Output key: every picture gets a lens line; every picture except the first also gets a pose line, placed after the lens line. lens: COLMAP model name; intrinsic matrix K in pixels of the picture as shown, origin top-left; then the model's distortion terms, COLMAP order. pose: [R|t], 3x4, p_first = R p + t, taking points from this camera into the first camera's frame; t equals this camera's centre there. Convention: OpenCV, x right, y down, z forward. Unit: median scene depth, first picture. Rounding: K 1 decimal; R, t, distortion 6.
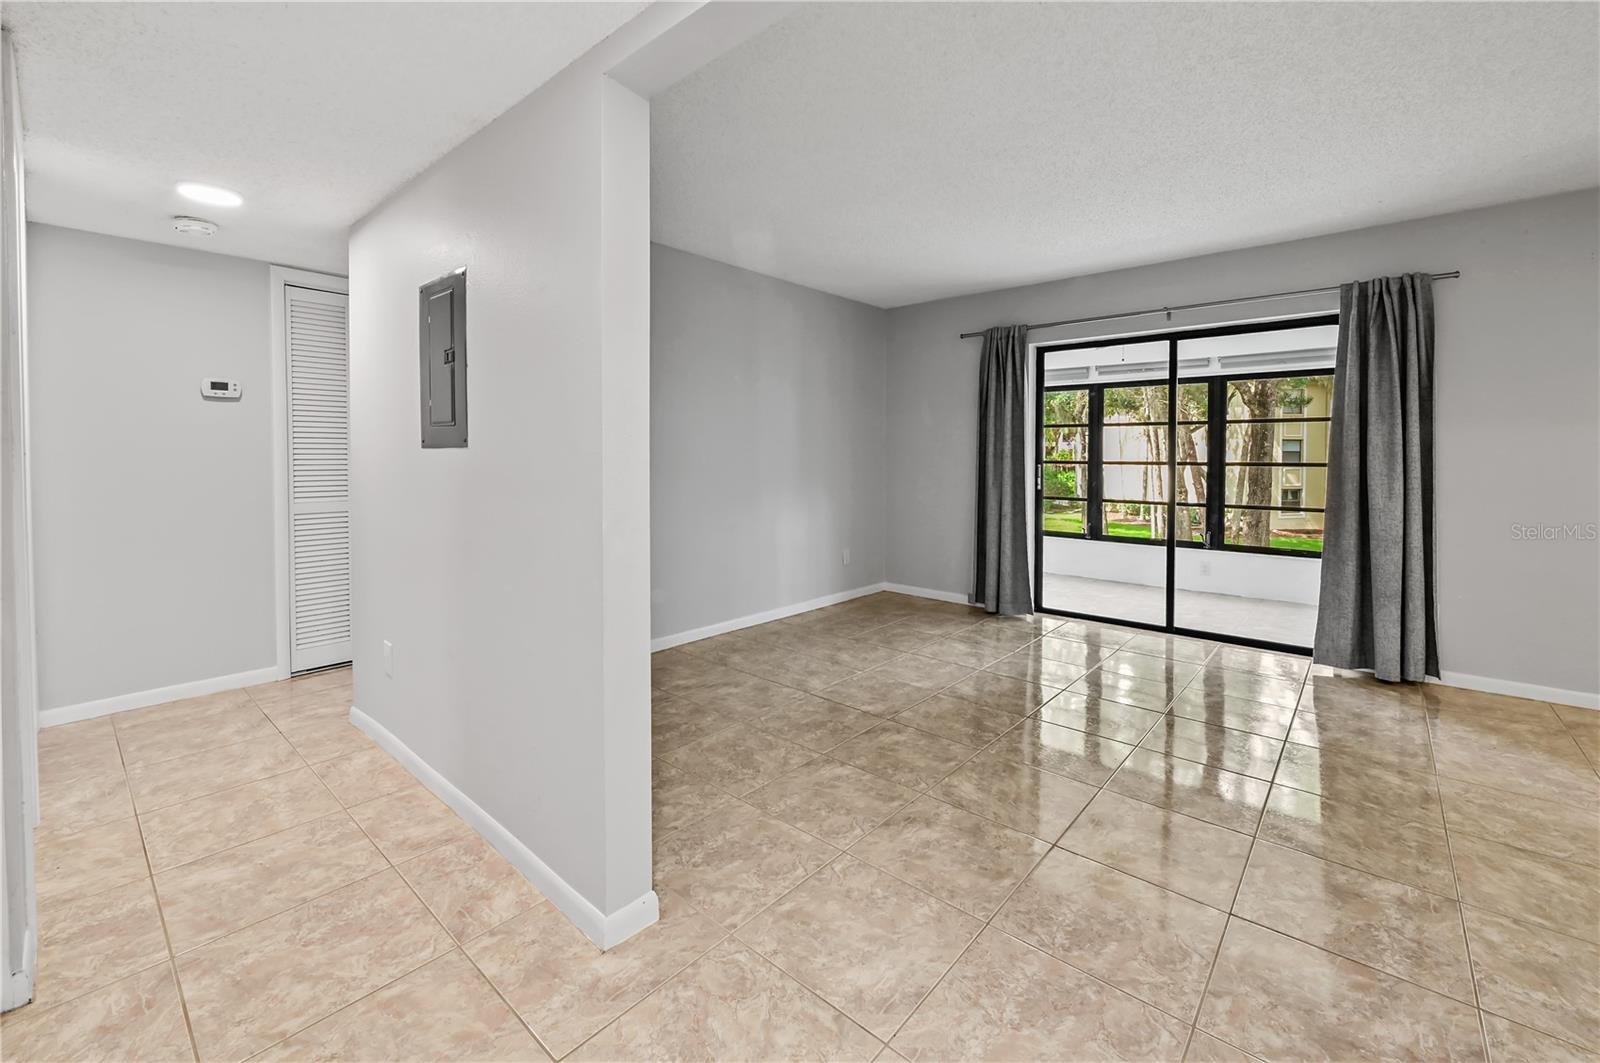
lens RADIAL K [[665.3, 0, 807.4], [0, 665.3, 465.6], [0, 0, 1]] dist [-0.003659, -0.000486]
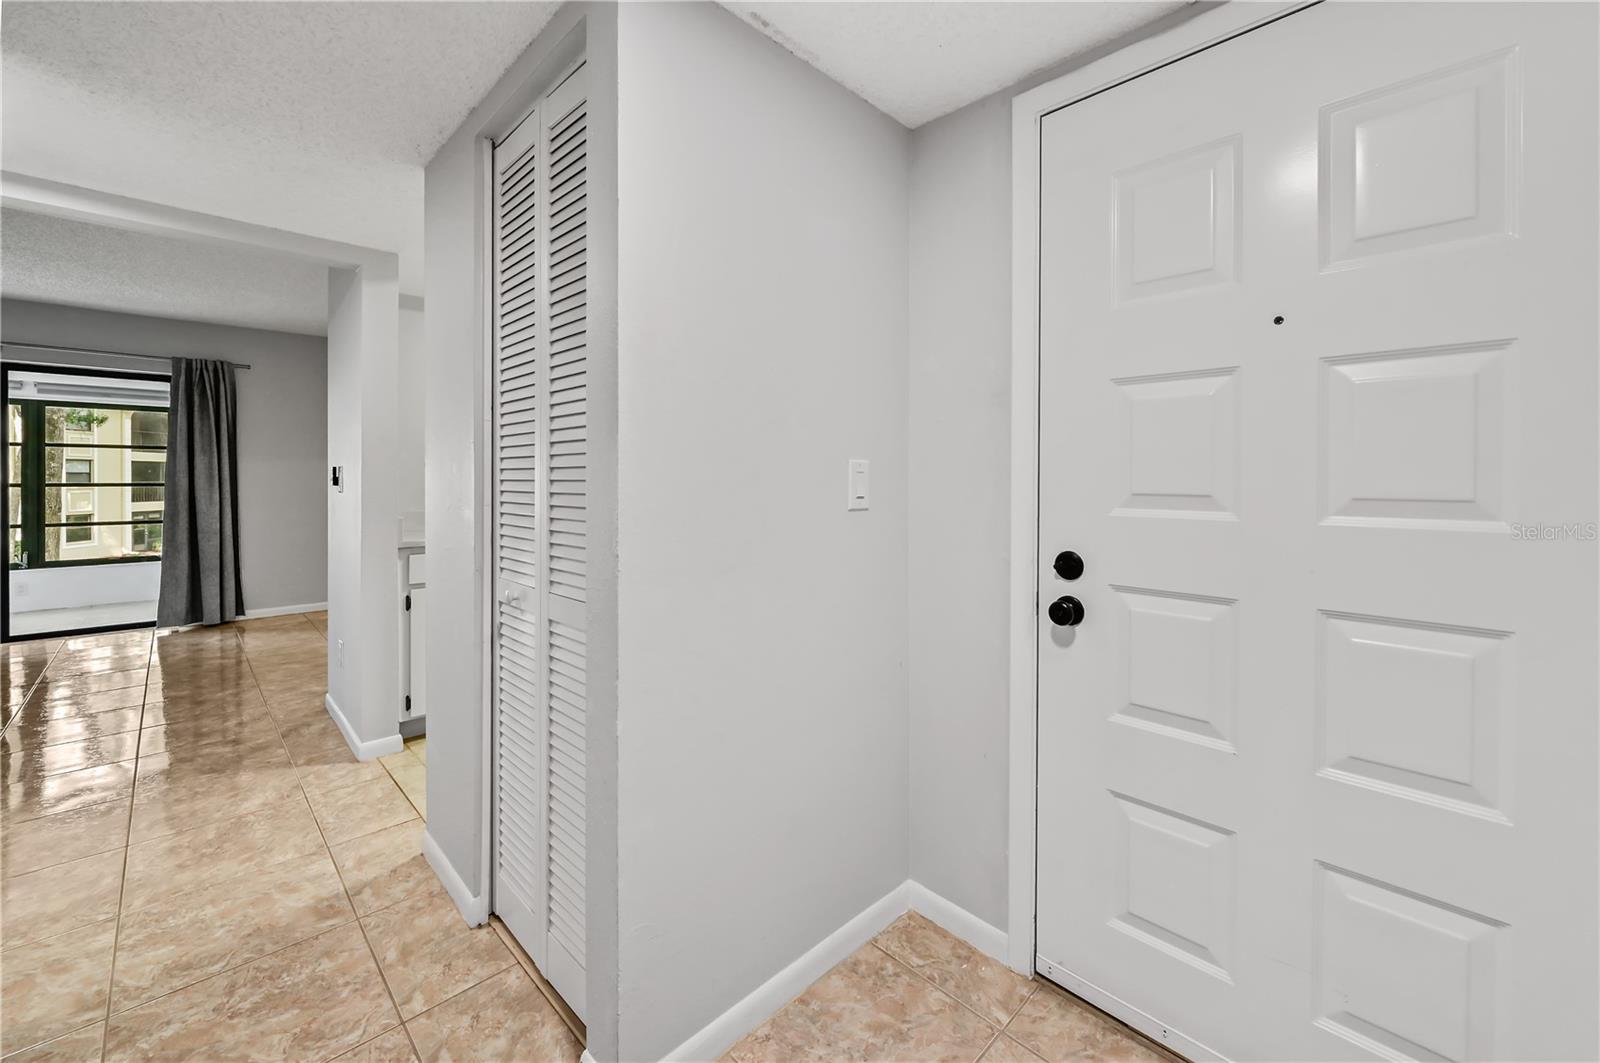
lens RADIAL K [[640.5, 0, 794.0], [0, 640.5, 488.5], [0, 0, 1]] dist [-0.002007, -0.000671]
pose [[0.091980, -0.013961, 0.995663, -0.458908], [0.012116, 0.999843, 0.012901, 0.009067], [-0.995687, 0.010877, 0.092134, -0.469287]]
